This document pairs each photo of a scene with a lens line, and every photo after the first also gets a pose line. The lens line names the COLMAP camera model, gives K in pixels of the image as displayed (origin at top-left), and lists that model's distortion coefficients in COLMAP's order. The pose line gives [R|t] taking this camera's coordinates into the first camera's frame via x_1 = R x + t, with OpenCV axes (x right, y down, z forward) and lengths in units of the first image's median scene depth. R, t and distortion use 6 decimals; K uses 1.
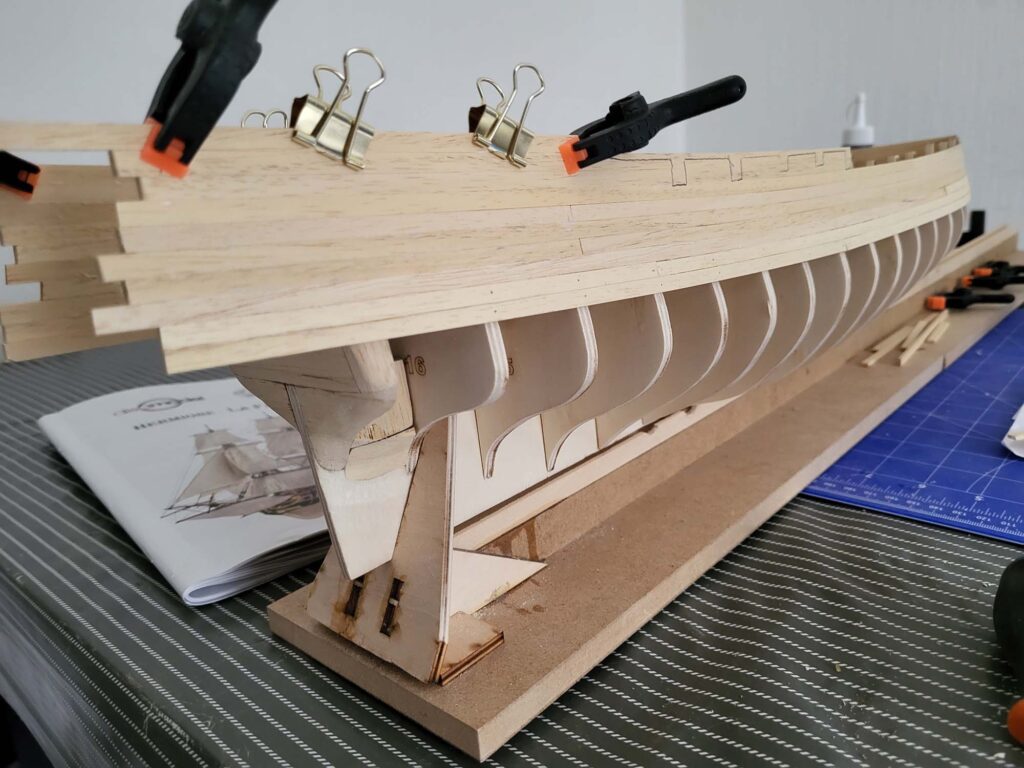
lens RADIAL K [[773.7, 0, 545.8], [0, 773.7, 400.3], [0, 0, 1]] dist [0.000511, -0.005597]
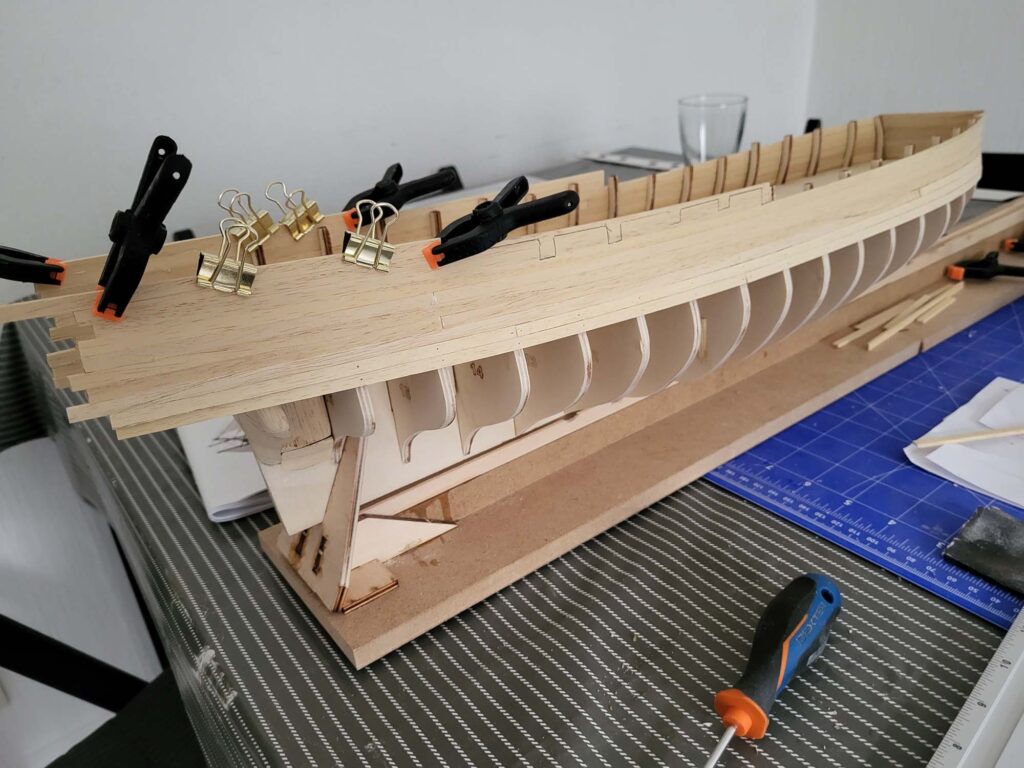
lens RADIAL K [[773.7, 0, 545.8], [0, 773.7, 400.3], [0, 0, 1]] dist [0.000511, -0.005597]
pose [[0.980570, 0.092057, -0.173227, 0.369800], [-0.058572, 0.980164, 0.189334, -0.263910], [0.187221, -0.175509, 0.966512, -0.216598]]
